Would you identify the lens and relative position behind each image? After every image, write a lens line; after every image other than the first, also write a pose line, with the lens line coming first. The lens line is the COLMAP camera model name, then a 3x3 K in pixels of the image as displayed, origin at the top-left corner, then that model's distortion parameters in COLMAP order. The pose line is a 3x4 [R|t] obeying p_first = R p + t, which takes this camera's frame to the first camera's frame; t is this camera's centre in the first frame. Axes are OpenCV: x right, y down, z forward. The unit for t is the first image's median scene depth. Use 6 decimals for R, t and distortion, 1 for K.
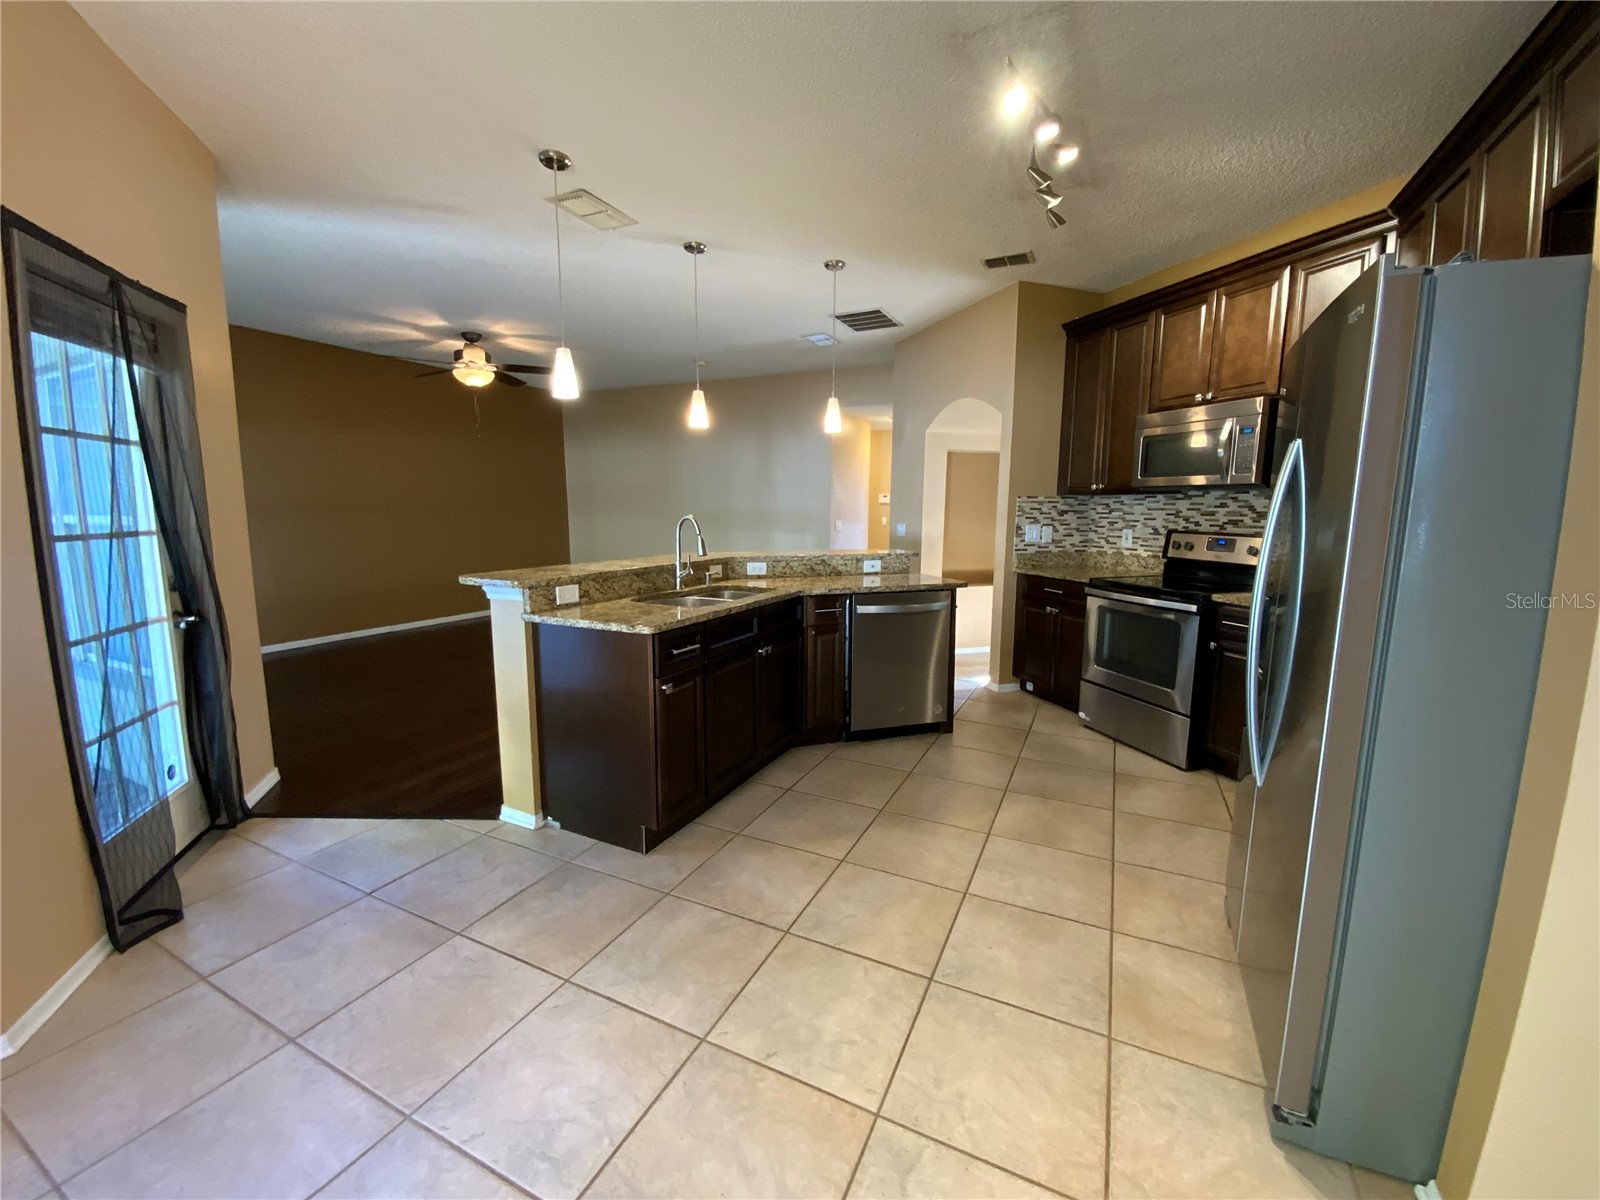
lens RADIAL K [[650.7, 0, 793.4], [0, 650.7, 596.4], [0, 0, 1]] dist [-0.001775, -0.005137]
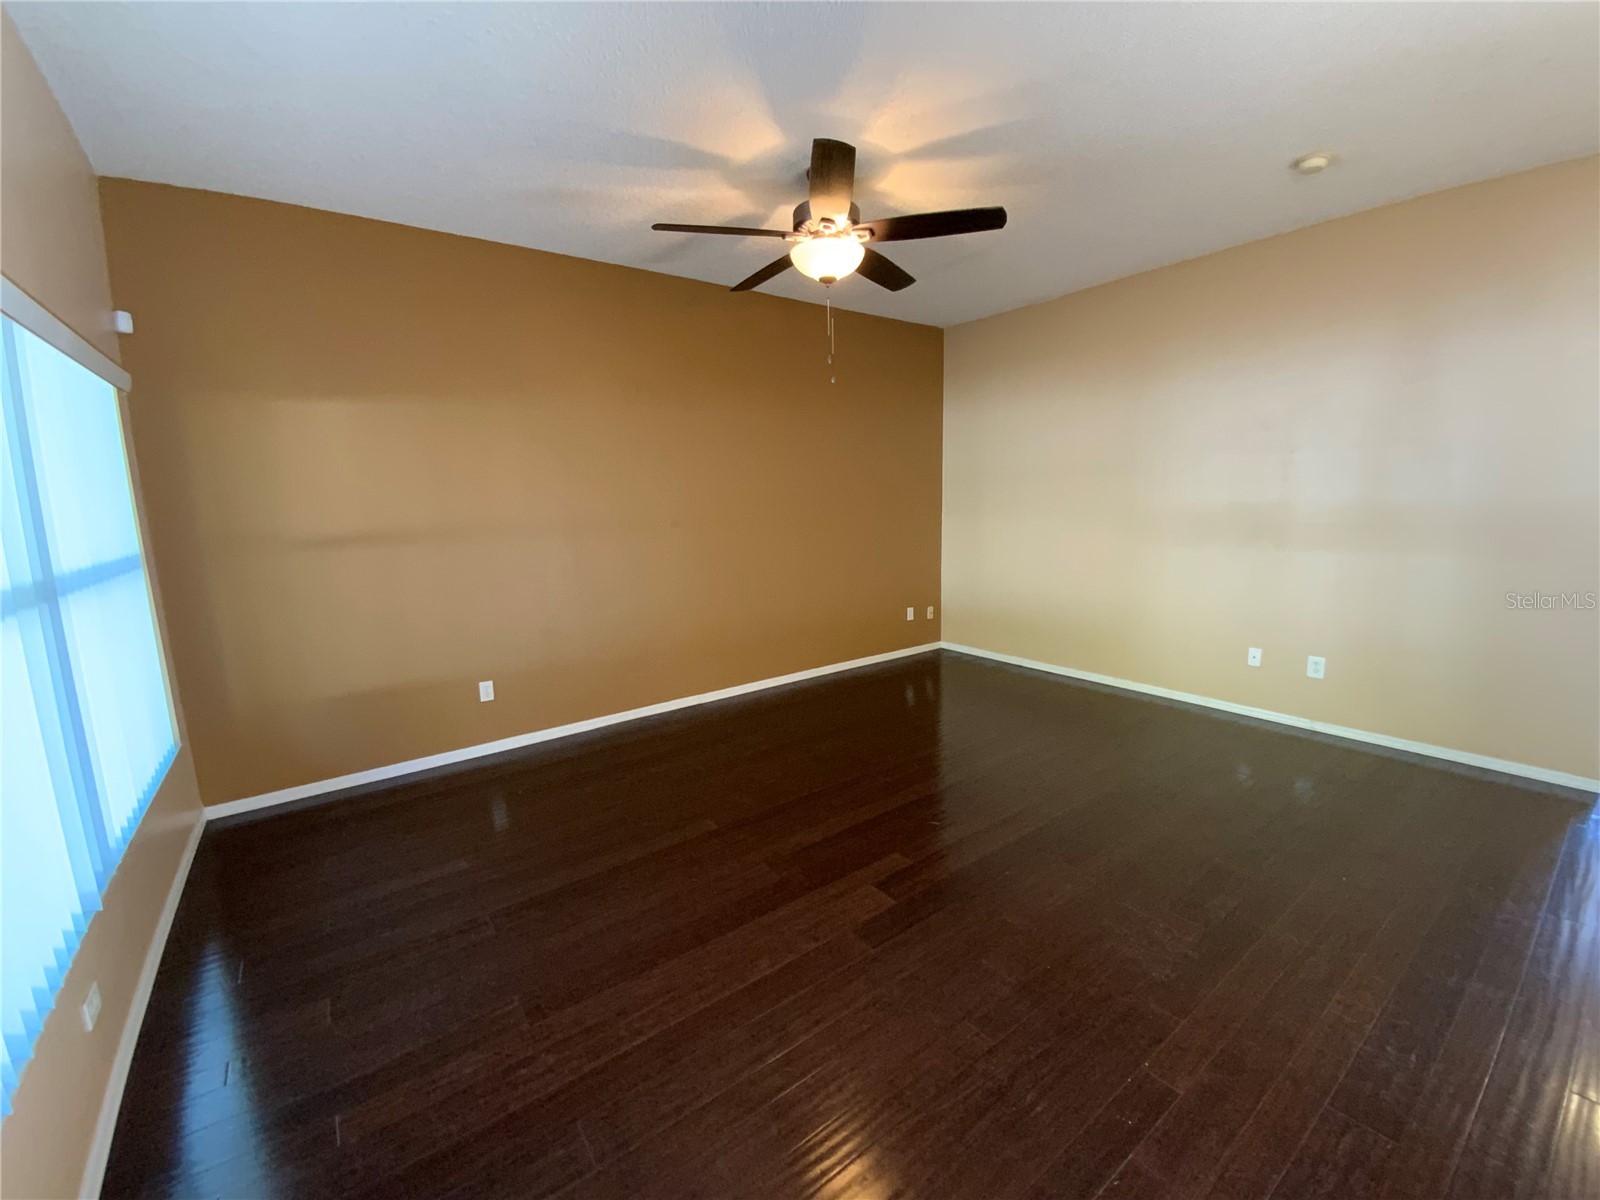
lens RADIAL K [[650.7, 0, 810.5], [0, 650.7, 603.3], [0, 0, 1]] dist [-0.001775, -0.005137]
pose [[0.893915, 0.058442, -0.444410, -0.464829], [-0.045874, 0.998186, 0.038992, -0.163468], [0.445883, -0.014469, 0.894974, 0.954227]]
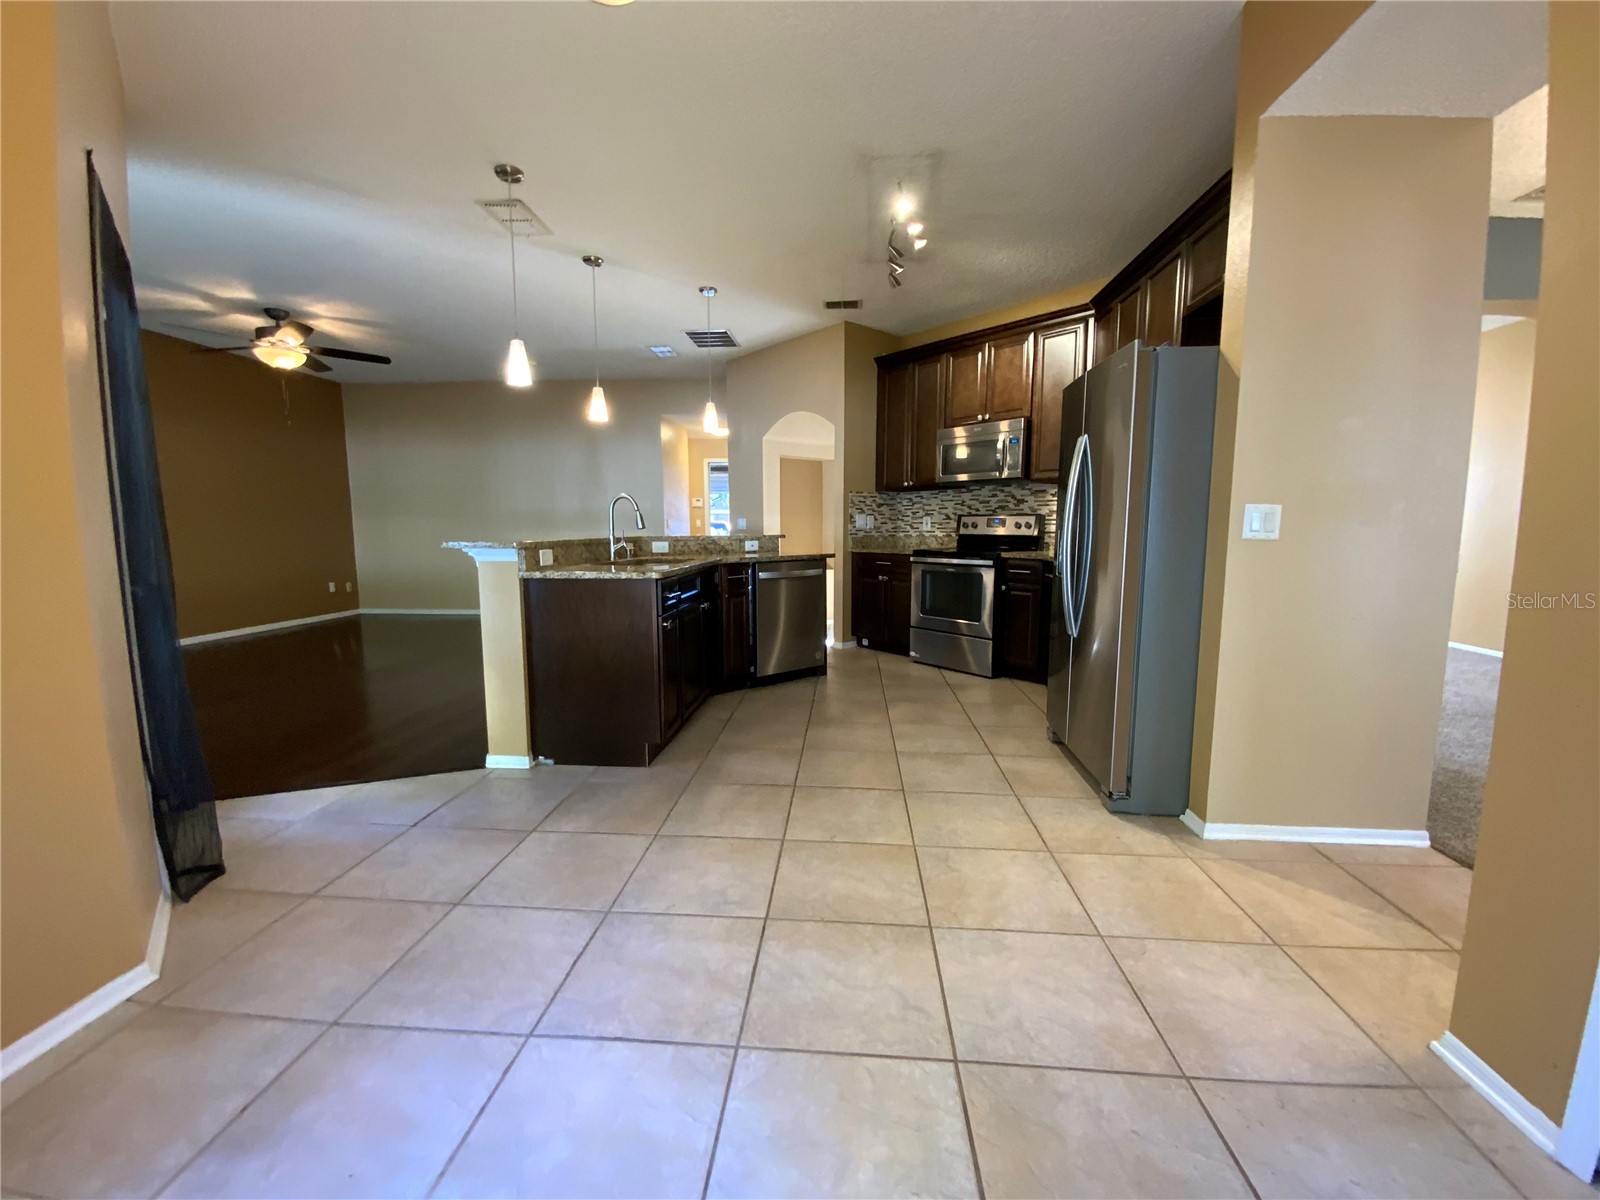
lens RADIAL K [[650.7, 0, 793.7], [0, 650.7, 598.0], [0, 0, 1]] dist [-0.001775, -0.005137]
pose [[0.930826, -0.045281, 0.362647, -0.297403], [0.054262, 0.998420, -0.014611, 0.088017], [-0.361412, 0.033278, 0.931812, -0.166849]]
